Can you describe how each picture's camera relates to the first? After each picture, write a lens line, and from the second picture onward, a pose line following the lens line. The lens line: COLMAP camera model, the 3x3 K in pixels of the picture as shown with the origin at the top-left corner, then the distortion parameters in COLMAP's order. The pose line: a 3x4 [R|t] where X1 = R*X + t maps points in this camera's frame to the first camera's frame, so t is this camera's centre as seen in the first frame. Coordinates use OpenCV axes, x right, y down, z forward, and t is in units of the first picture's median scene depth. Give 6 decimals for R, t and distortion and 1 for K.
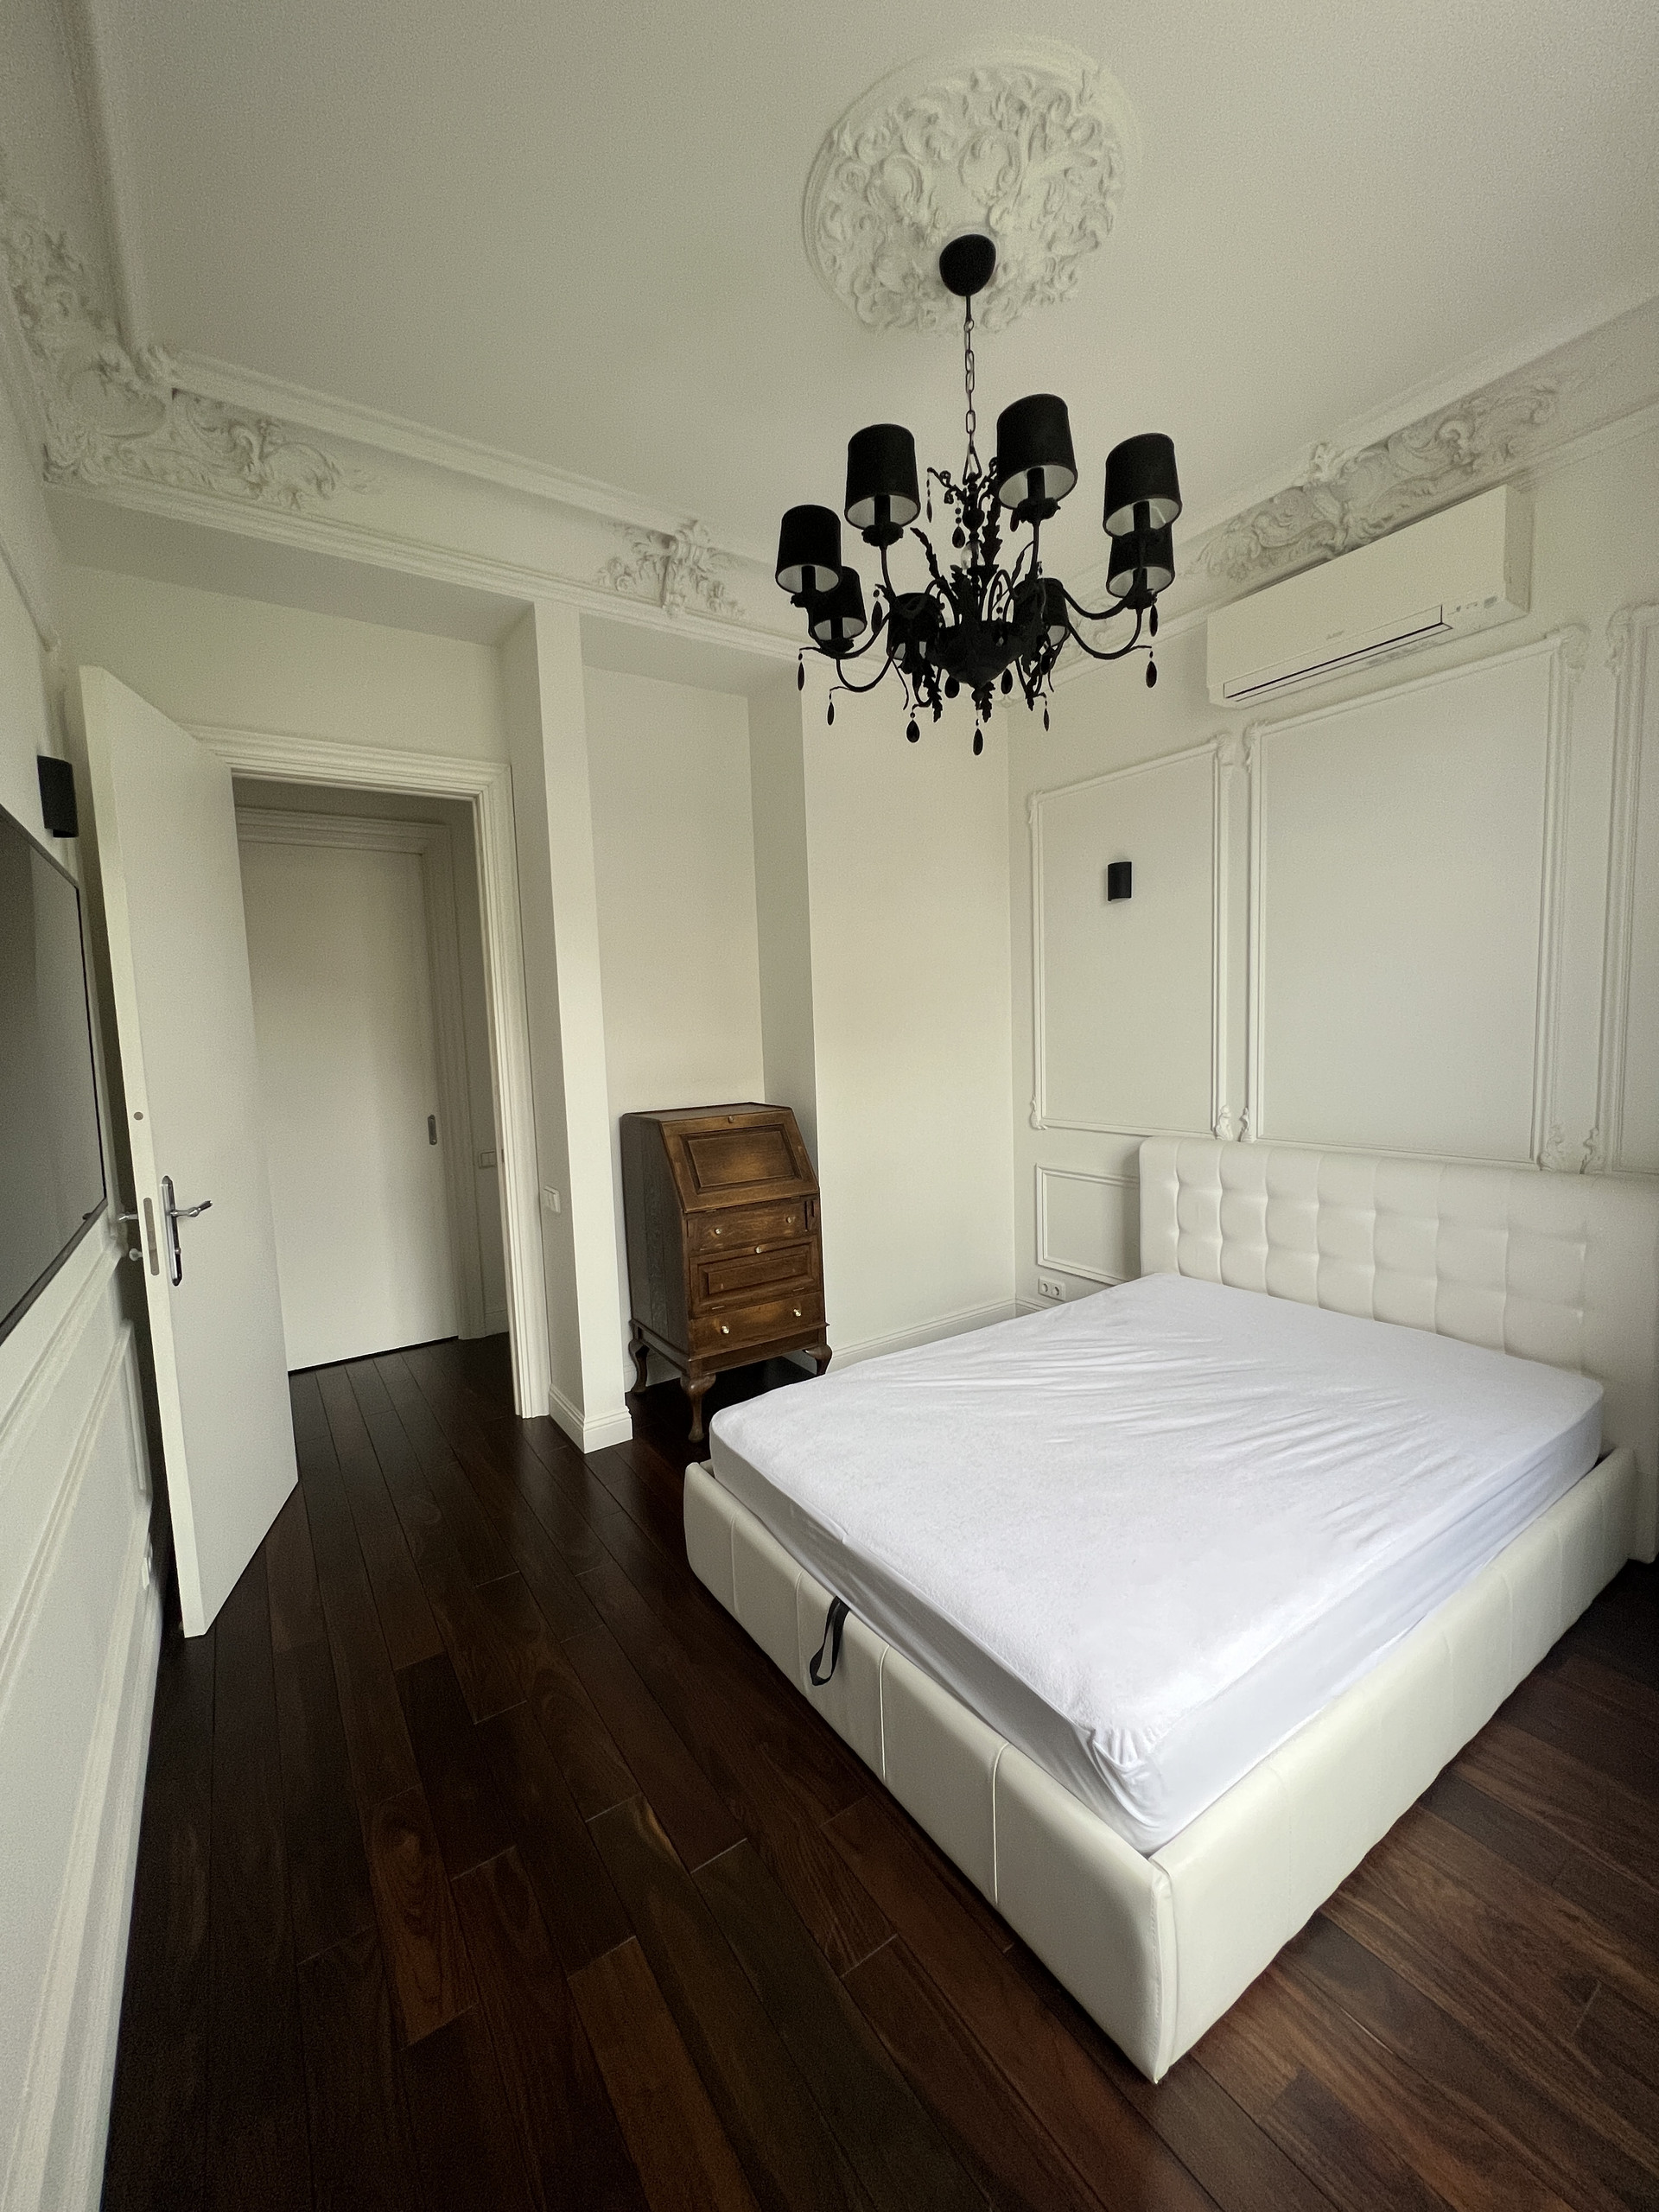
lens RADIAL K [[888.4, 0, 826.0], [0, 888.4, 1106.3], [0, 0, 1]] dist [-0.001588, 0.000030]
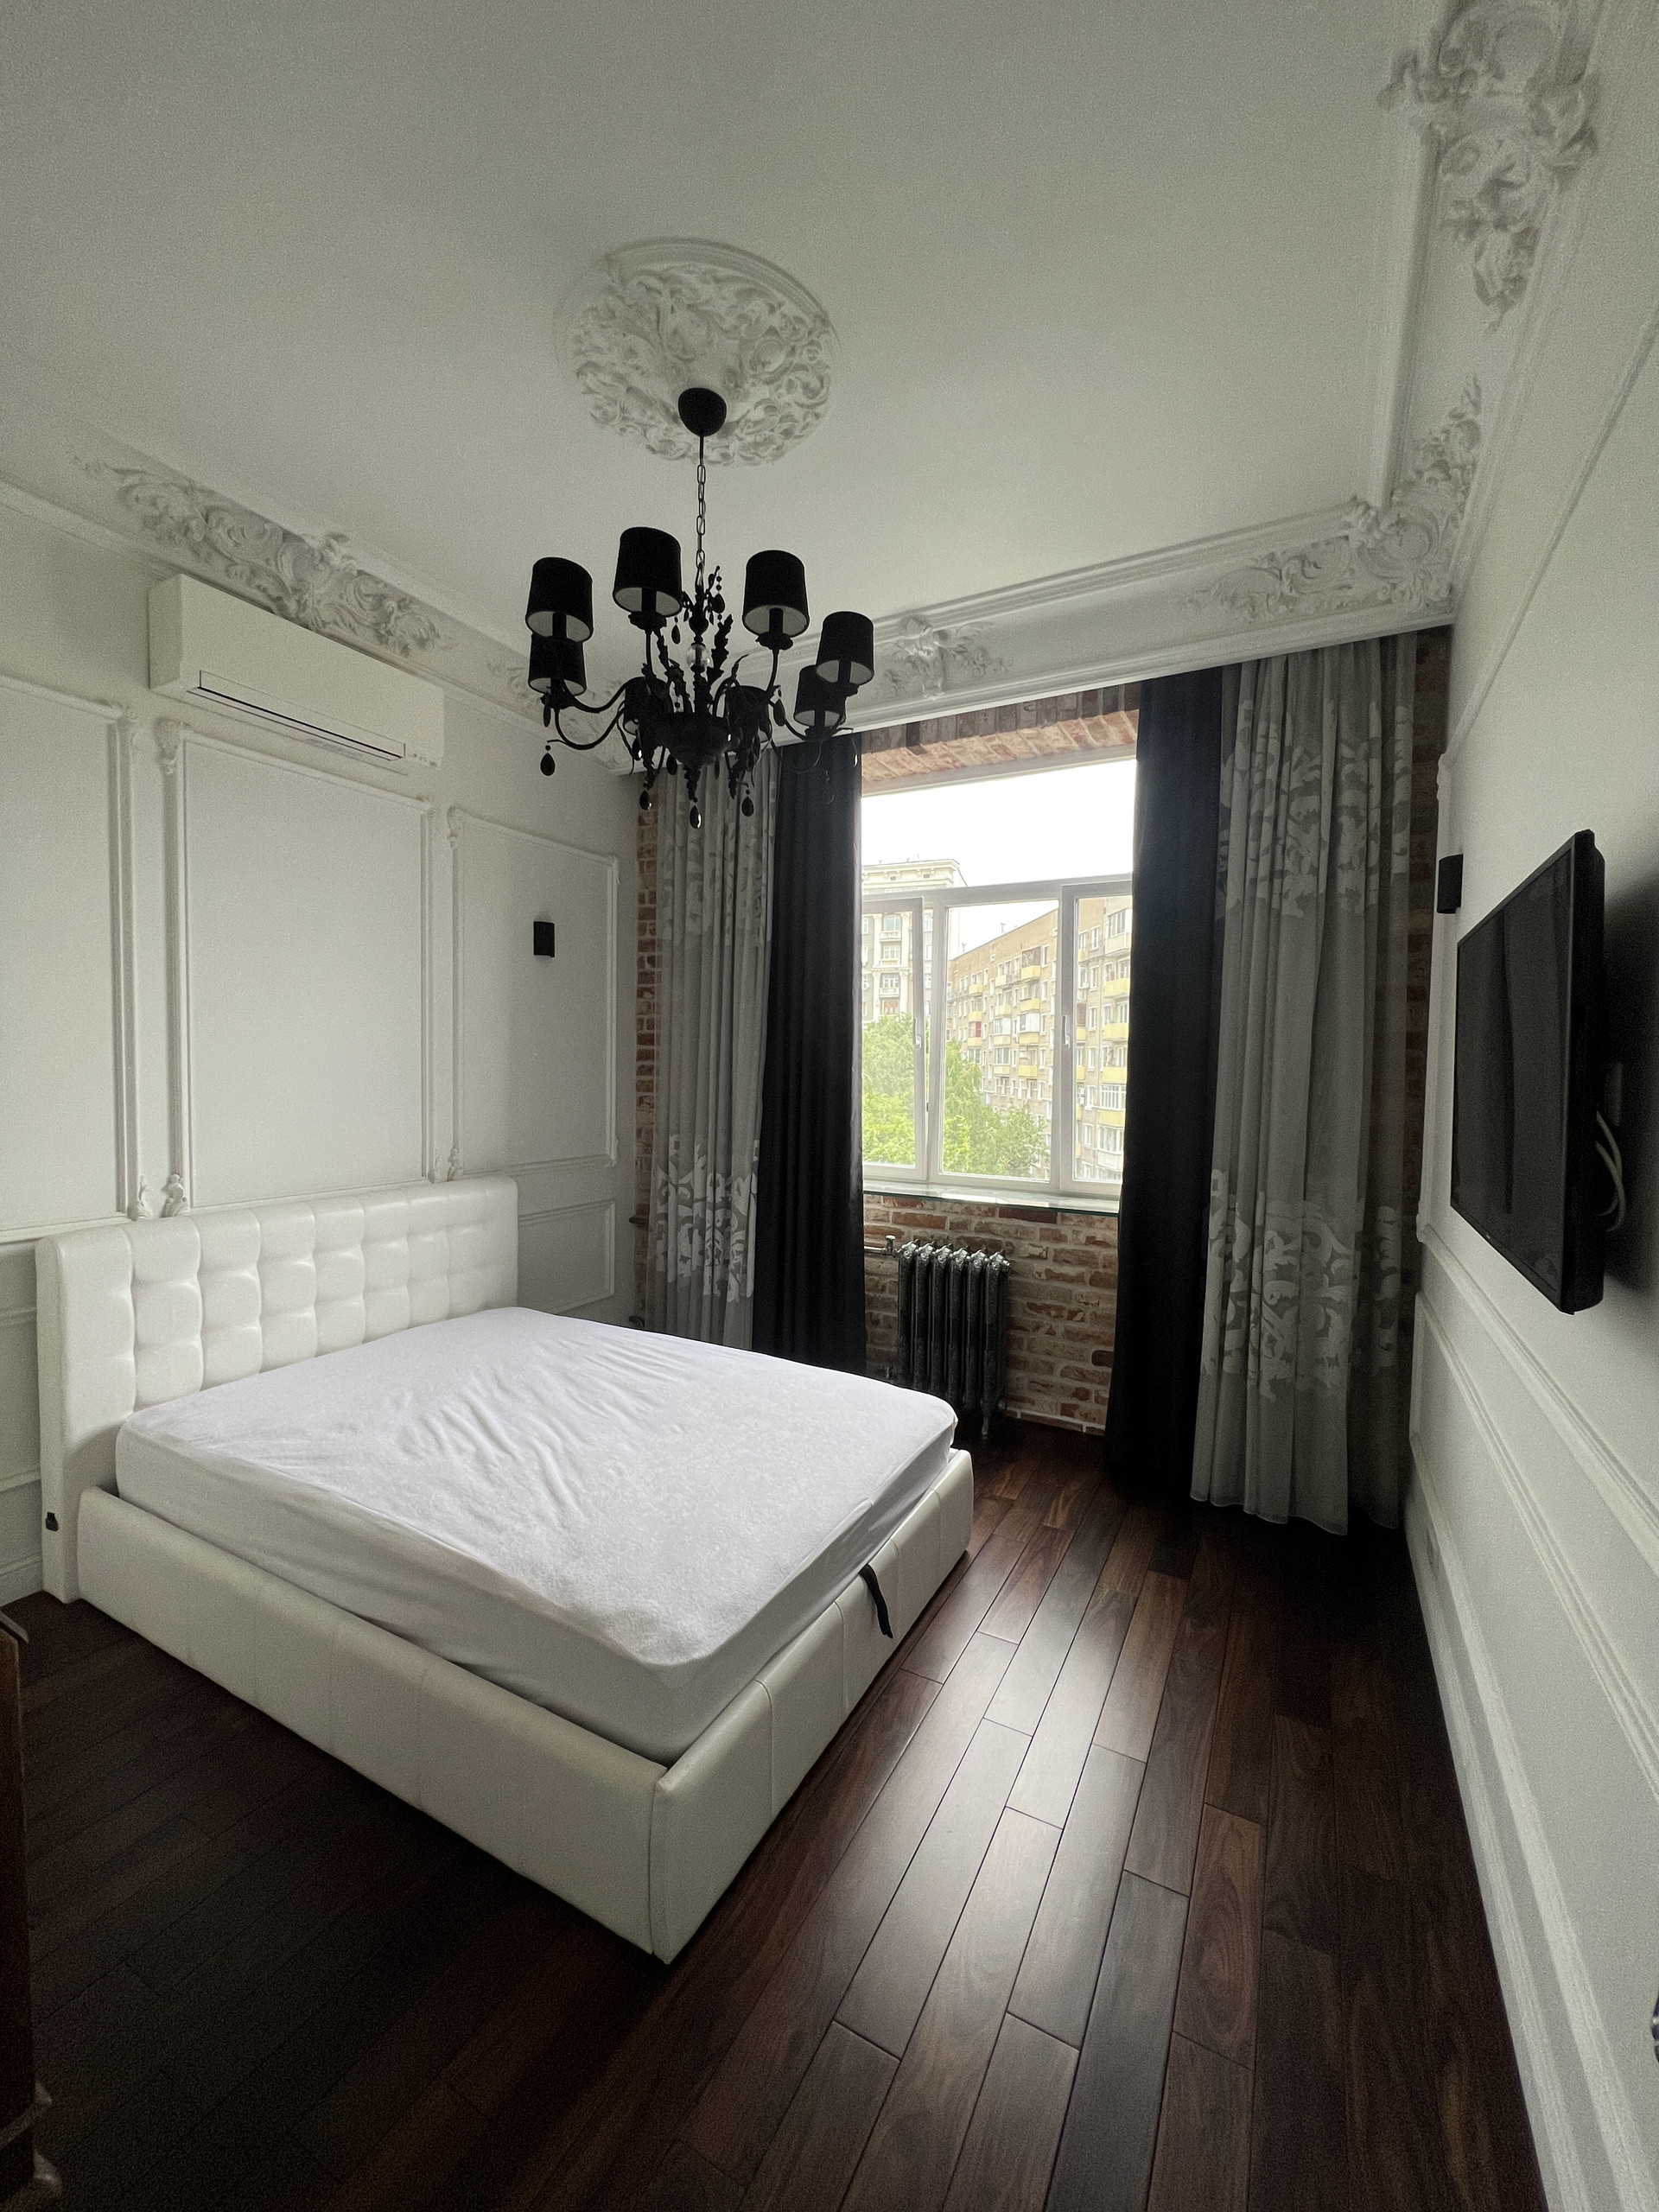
lens RADIAL K [[888.4, 0, 826.0], [0, 888.4, 1106.3], [0, 0, 1]] dist [-0.001588, 0.000030]
pose [[-0.462757, -0.013954, 0.886375, -0.698265], [0.079283, 0.995218, 0.057059, -0.077792], [-0.882933, 0.096679, -0.459438, 1.086372]]
